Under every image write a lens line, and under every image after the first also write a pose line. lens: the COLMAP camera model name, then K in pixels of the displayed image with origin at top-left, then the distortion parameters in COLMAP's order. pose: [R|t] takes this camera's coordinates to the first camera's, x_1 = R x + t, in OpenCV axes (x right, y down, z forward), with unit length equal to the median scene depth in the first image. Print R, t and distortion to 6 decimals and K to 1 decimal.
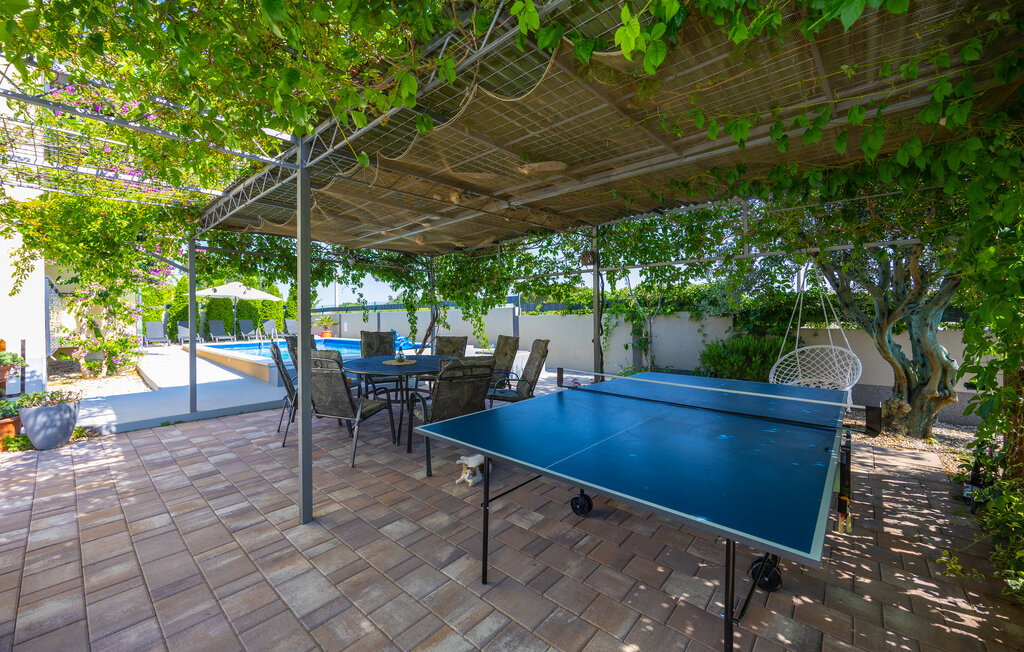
lens RADIAL K [[396.0, 0, 512.0], [0, 396.0, 326.0], [0, 0, 1]] dist [-0.000286, -0.000025]
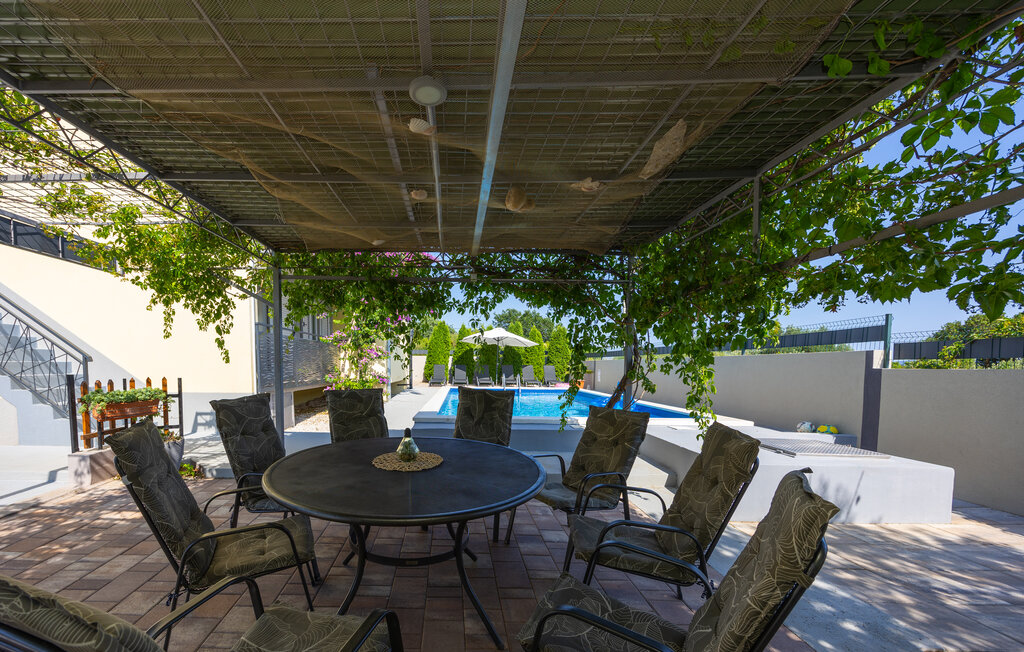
lens RADIAL K [[375.5, 0, 511.0], [0, 375.5, 386.8], [0, 0, 1]] dist [0.000949, 0.000043]
pose [[0.649073, 0.065480, -0.757903, 0.101349], [-0.038048, 0.997836, 0.053625, -0.018910], [0.759774, -0.005970, 0.650160, 0.614619]]
